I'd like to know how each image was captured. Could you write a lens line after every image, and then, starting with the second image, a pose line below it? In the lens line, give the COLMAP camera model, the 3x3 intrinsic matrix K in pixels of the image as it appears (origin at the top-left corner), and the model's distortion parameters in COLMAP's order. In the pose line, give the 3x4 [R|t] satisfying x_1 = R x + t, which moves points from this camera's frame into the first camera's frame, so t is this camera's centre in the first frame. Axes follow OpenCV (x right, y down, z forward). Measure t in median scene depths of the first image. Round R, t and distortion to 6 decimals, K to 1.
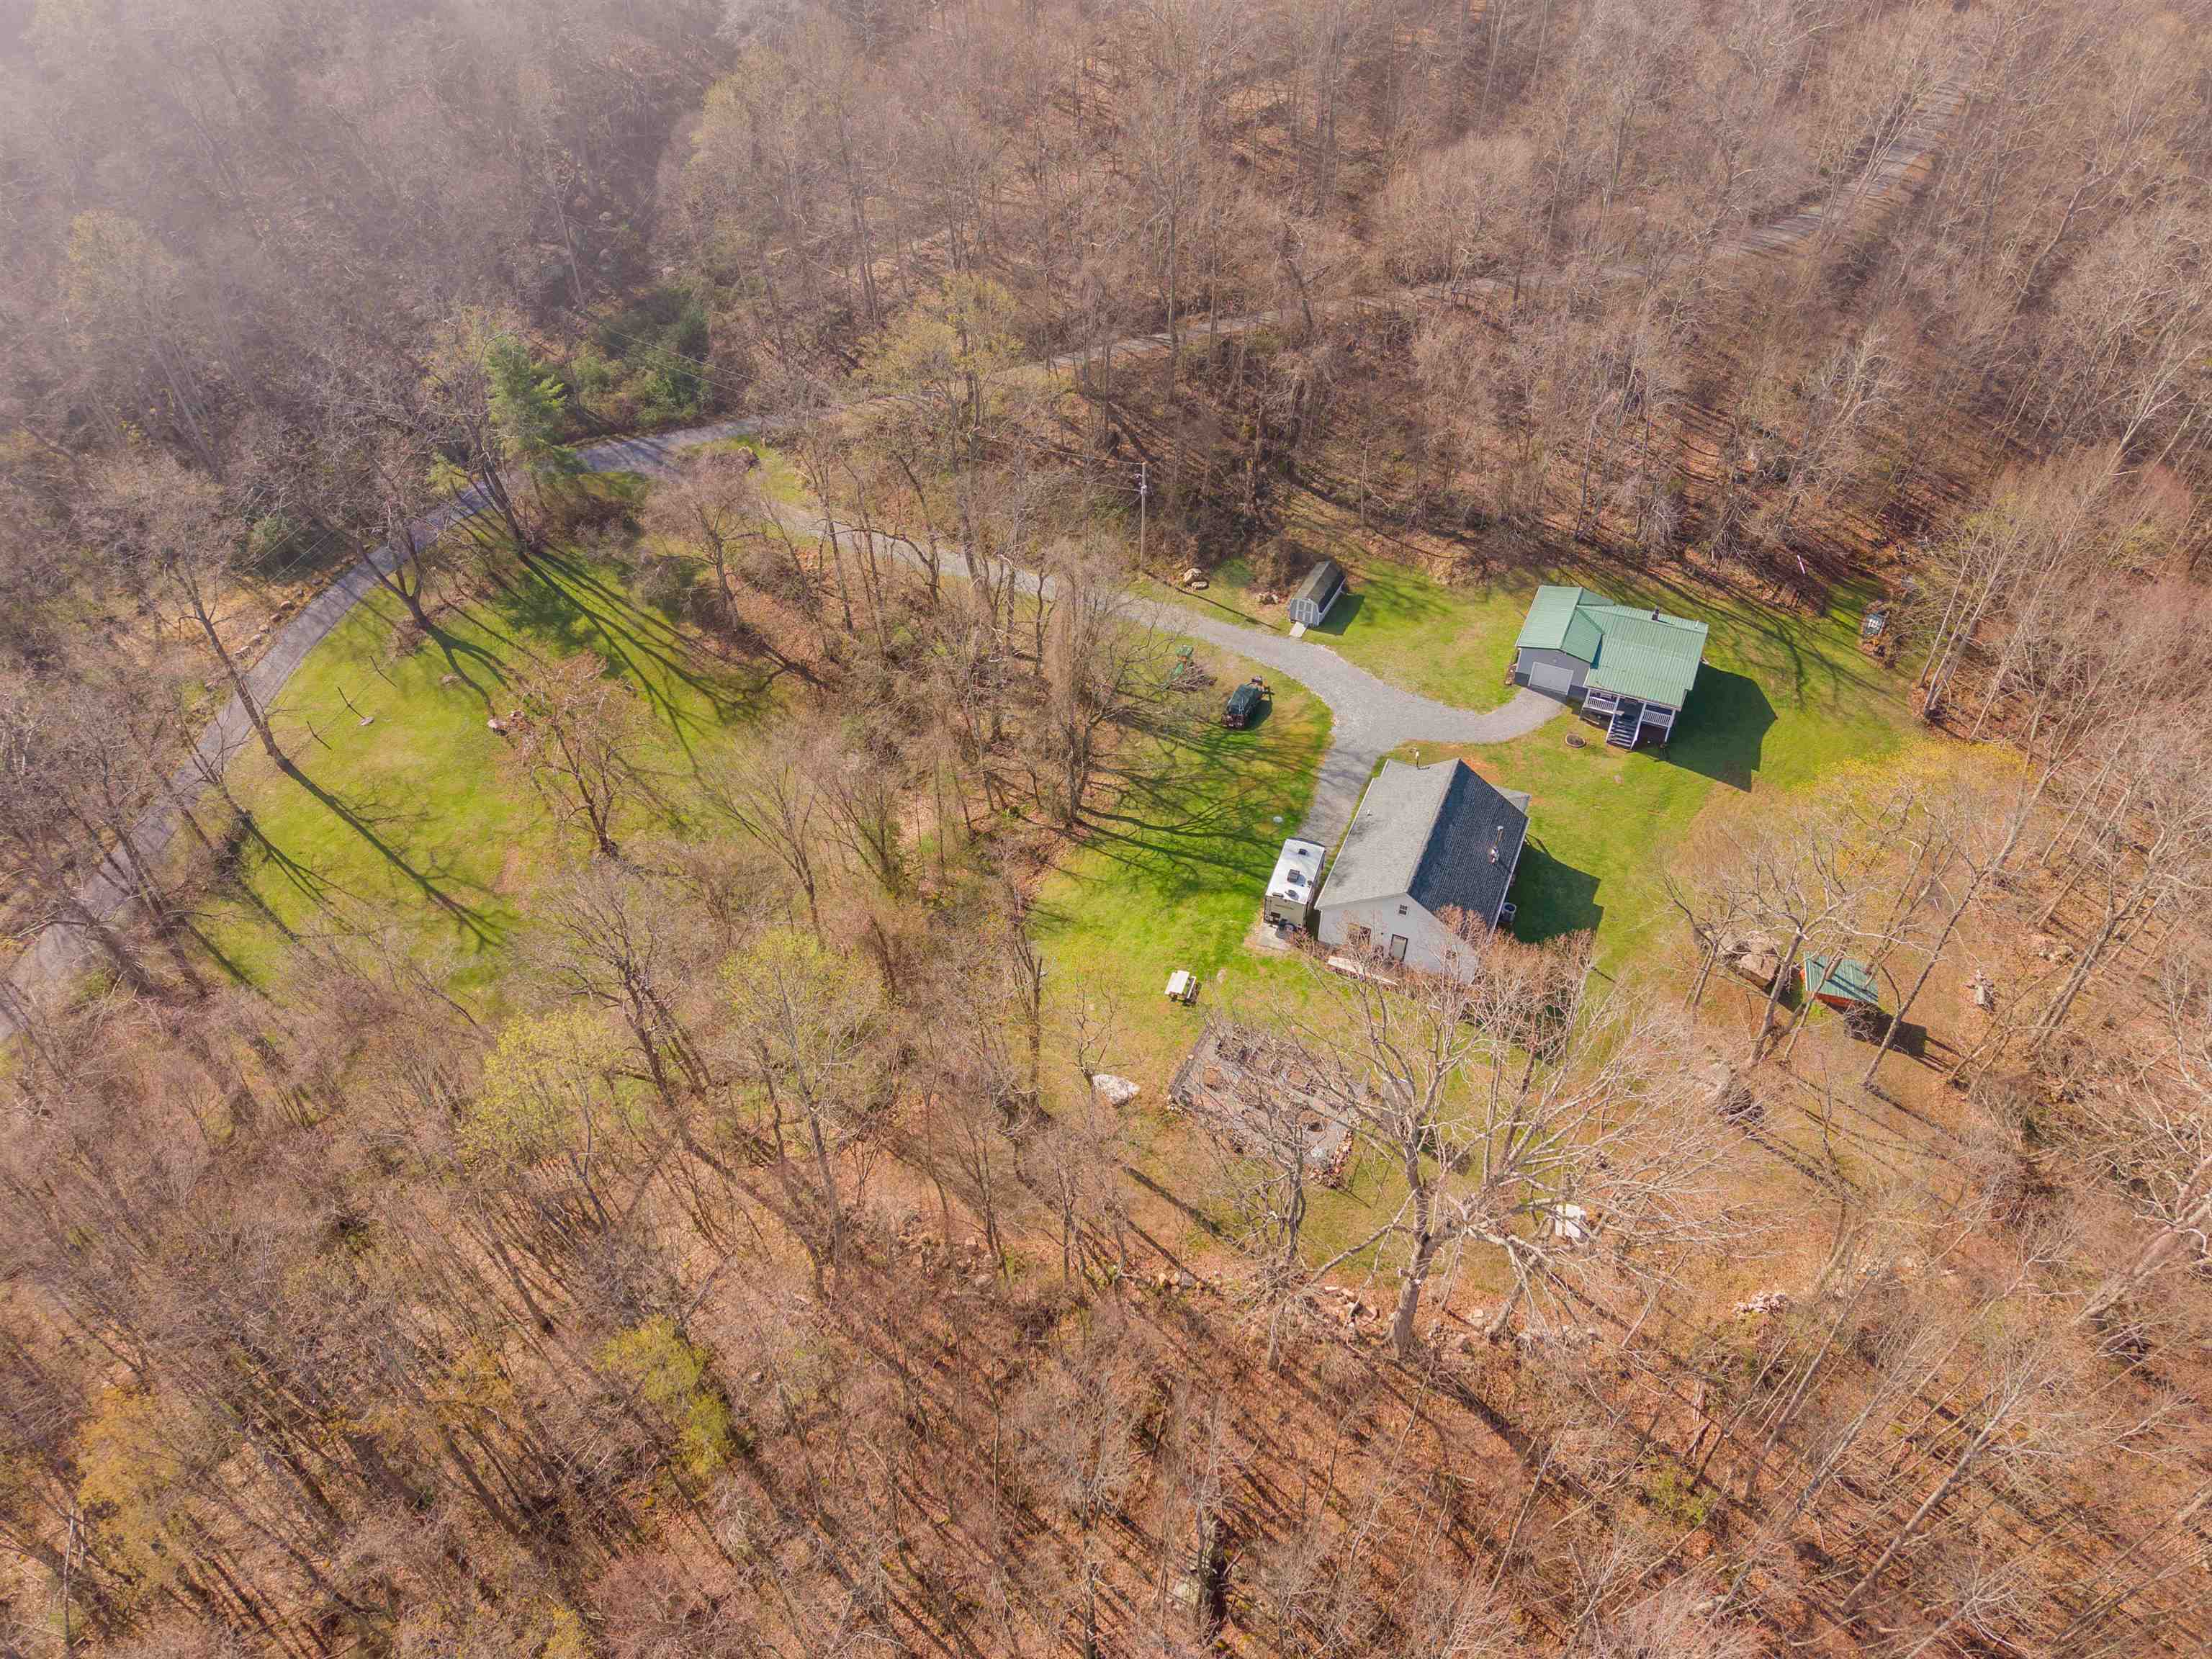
lens RADIAL K [[1479.2, 0, 1106.0], [0, 1479.2, 829.5], [0, 0, 1]] dist [0.021449, -0.023649]
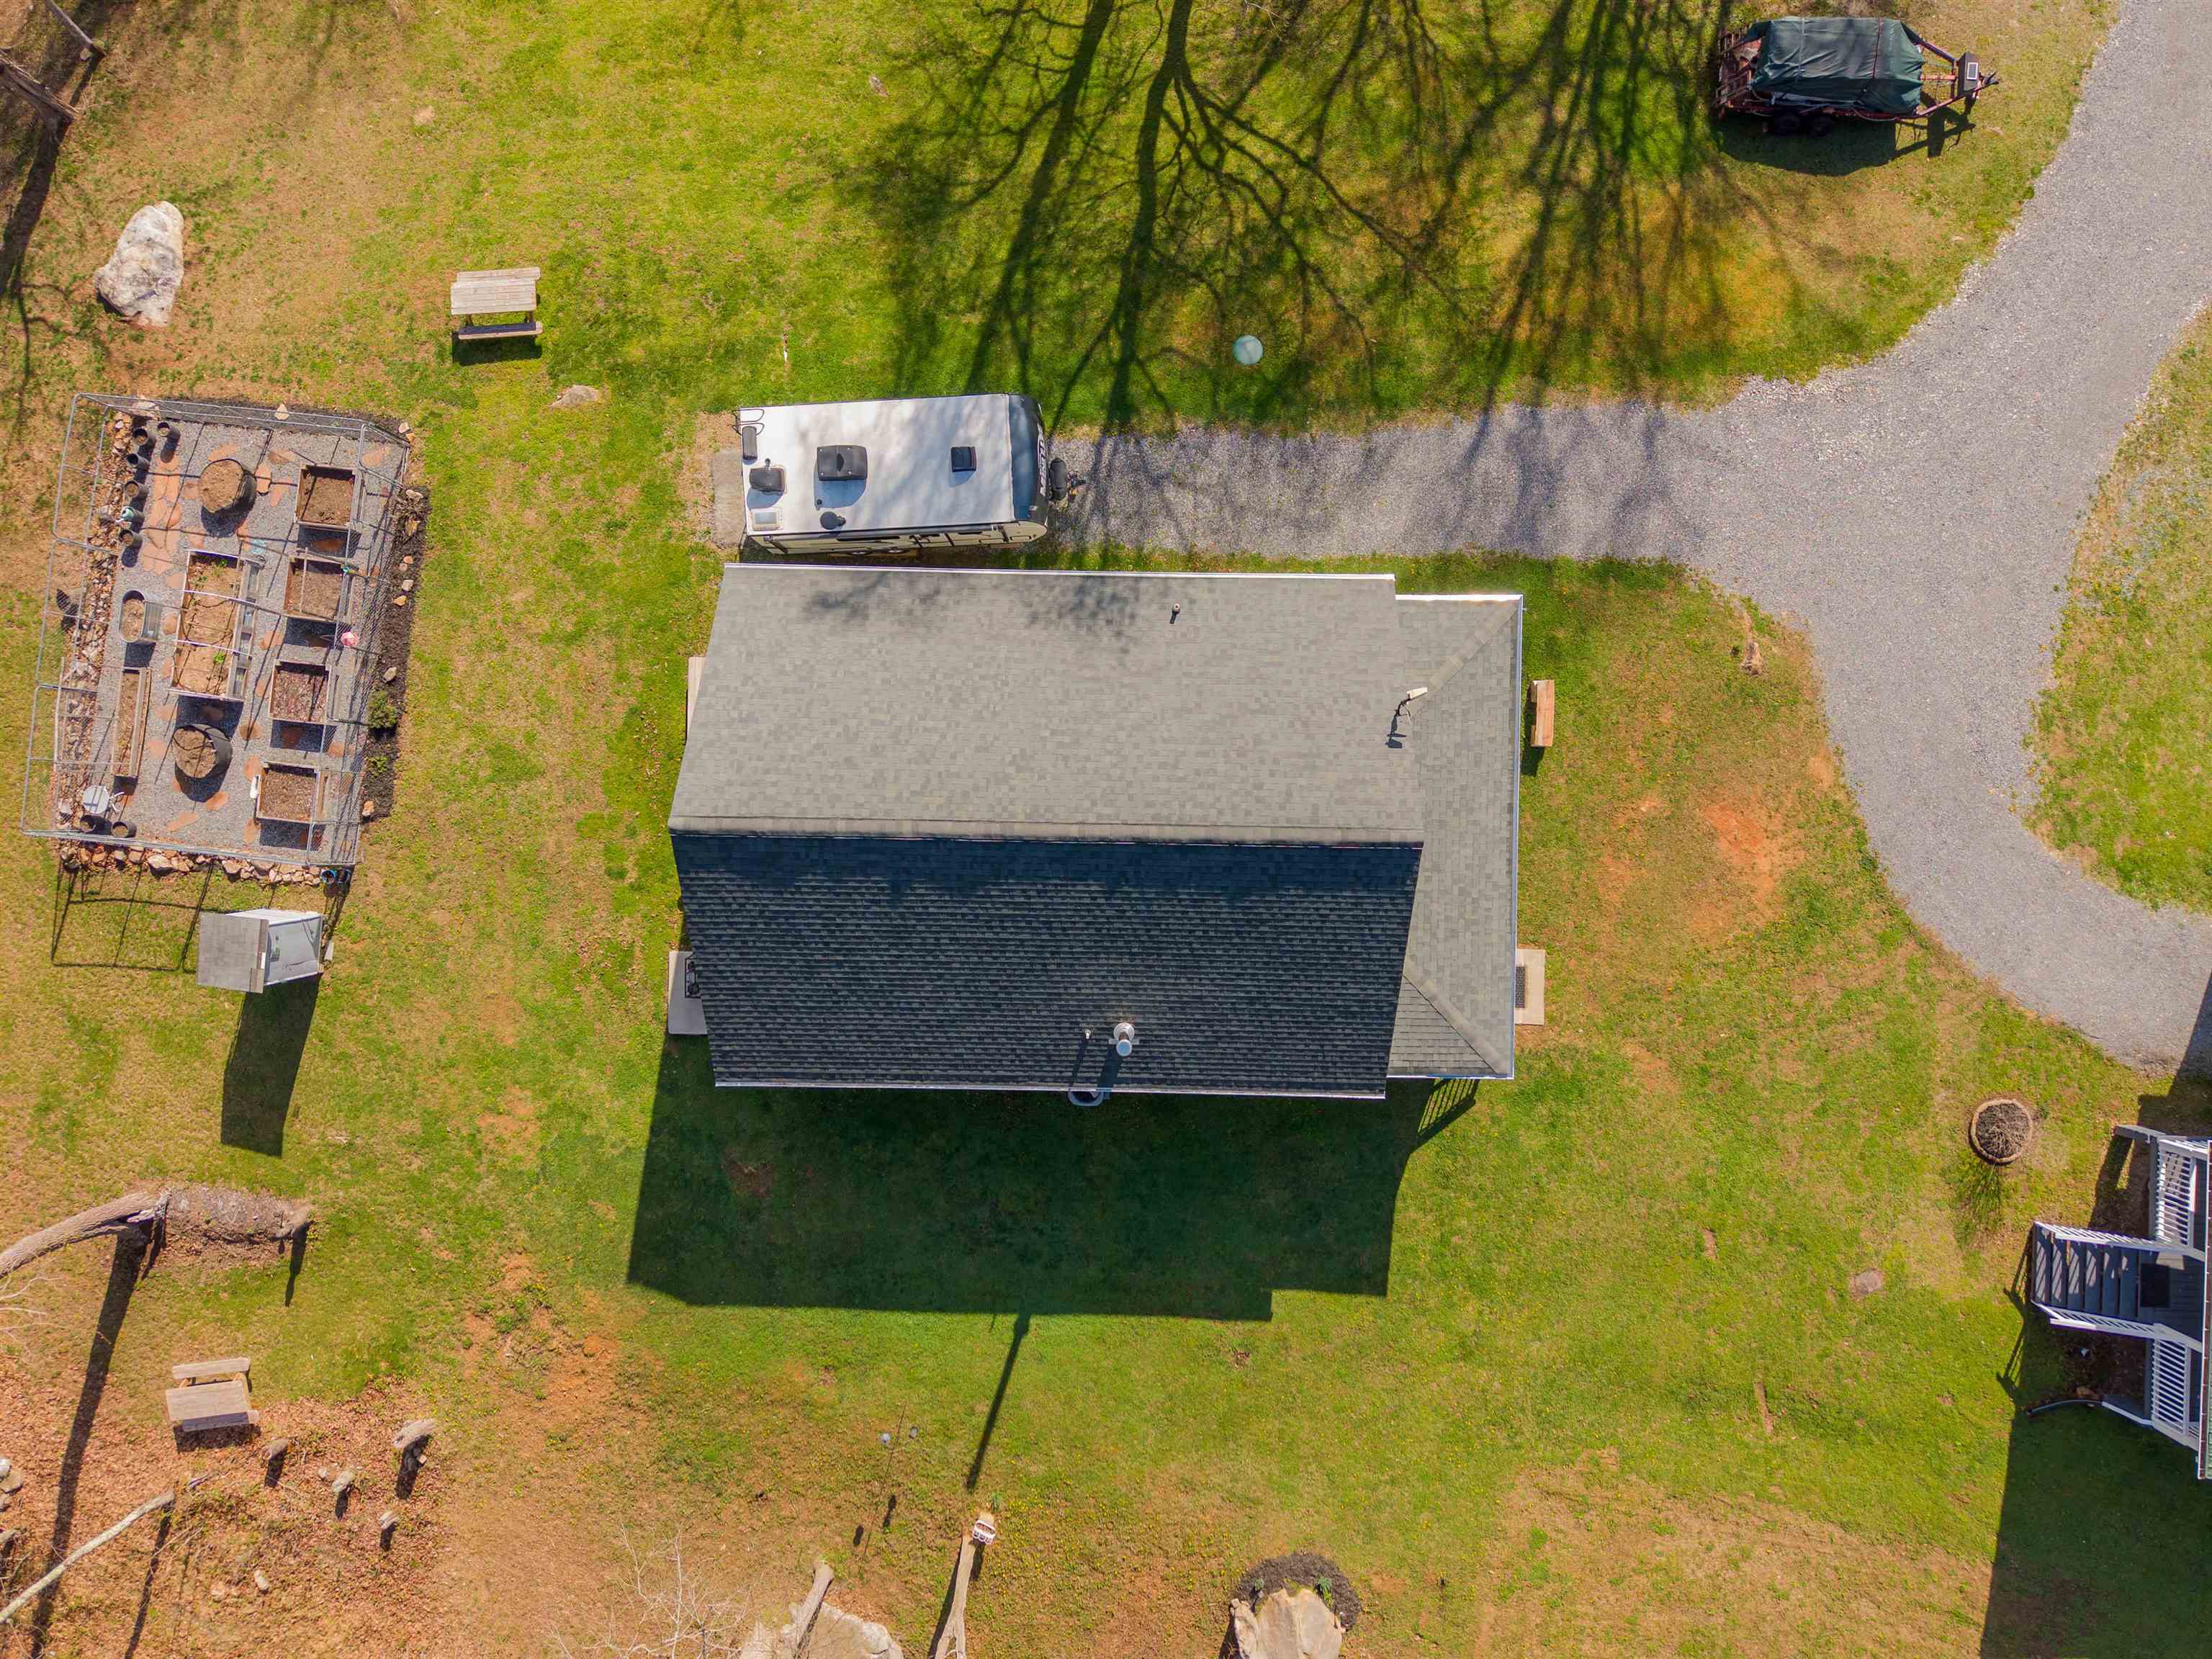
lens RADIAL K [[1479.2, 0, 1106.0], [0, 1479.2, 829.5], [0, 0, 1]] dist [0.021449, -0.023649]
pose [[0.376784, 0.926293, 0.003872, 0.170539], [-0.618428, 0.248438, 0.745537, -0.172529], [0.689624, -0.283301, 0.666453, 0.622923]]
